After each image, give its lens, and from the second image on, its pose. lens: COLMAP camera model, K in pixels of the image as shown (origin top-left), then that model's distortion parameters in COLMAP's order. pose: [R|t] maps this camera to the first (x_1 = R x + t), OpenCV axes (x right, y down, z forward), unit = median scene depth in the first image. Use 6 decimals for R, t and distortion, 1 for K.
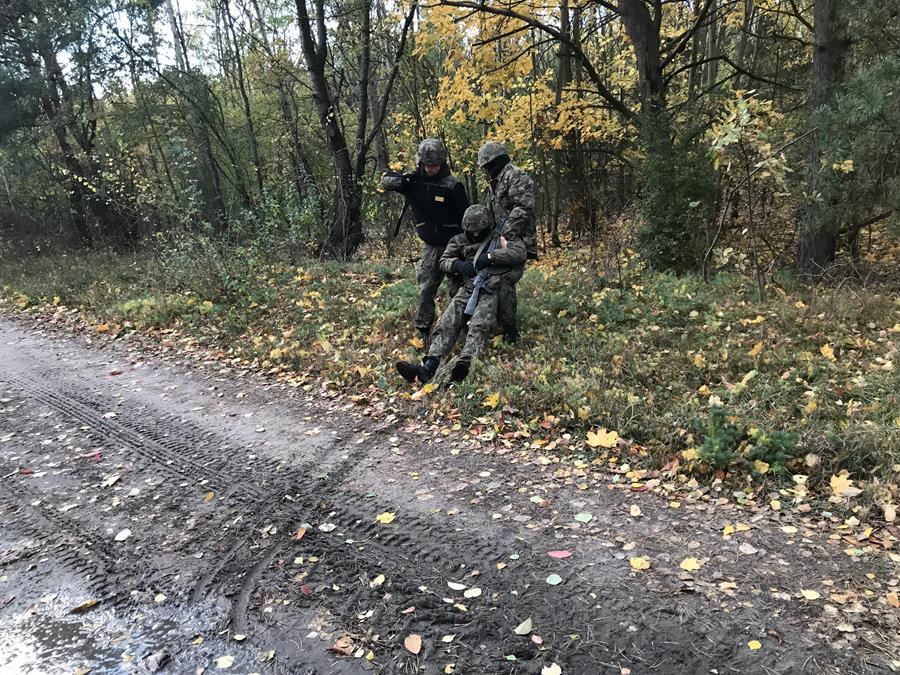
lens RADIAL K [[695.9, 0, 450.0], [0, 695.9, 337.5], [0, 0, 1]] dist [-0.000554, -0.001432]
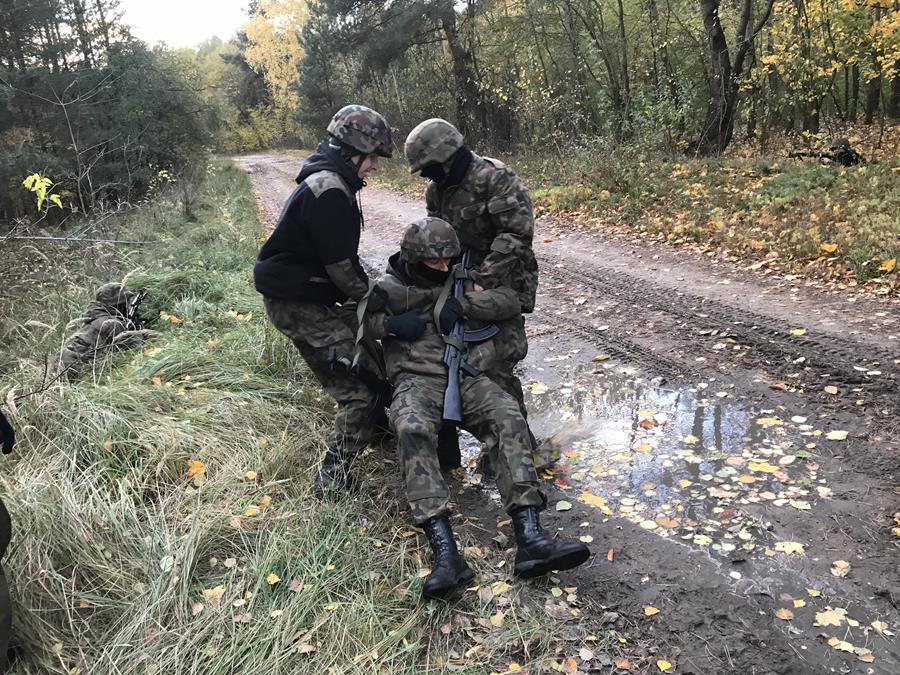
lens RADIAL K [[695.9, 0, 450.0], [0, 695.9, 337.5], [0, 0, 1]] dist [-0.000554, -0.001432]
pose [[0.896393, 0.101767, -0.431421, -0.070062], [-0.044427, 0.989014, 0.140988, 0.064491], [0.441029, -0.107214, 0.891066, -0.330250]]
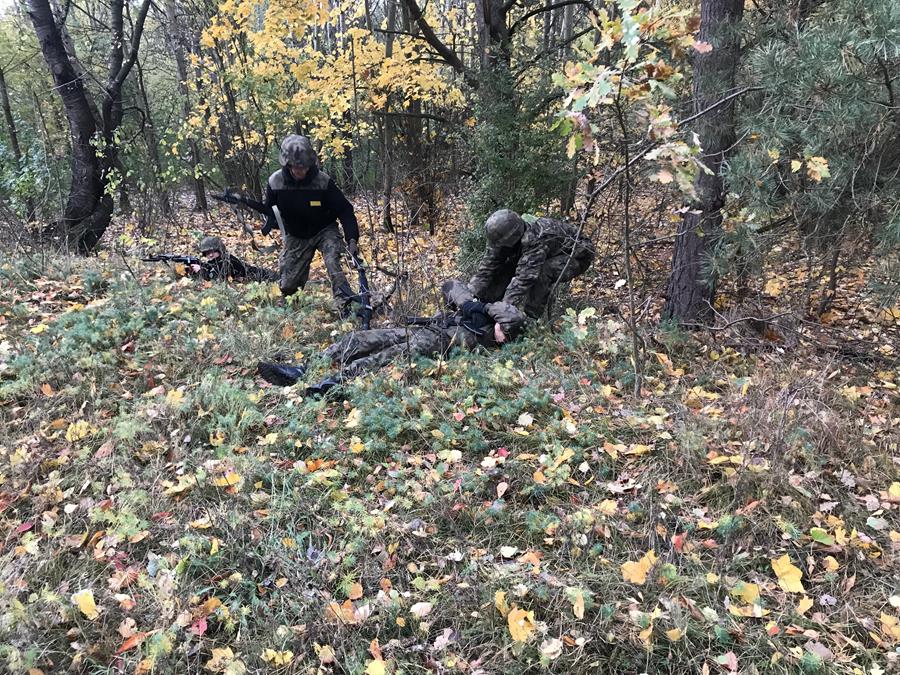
lens RADIAL K [[695.9, 0, 450.0], [0, 695.9, 337.5], [0, 0, 1]] dist [-0.000554, -0.001432]
pose [[0.980510, 0.005591, 0.196391, 0.194944], [-0.014416, 0.998948, 0.043535, -0.129123], [-0.195941, -0.045518, 0.979559, 0.505437]]
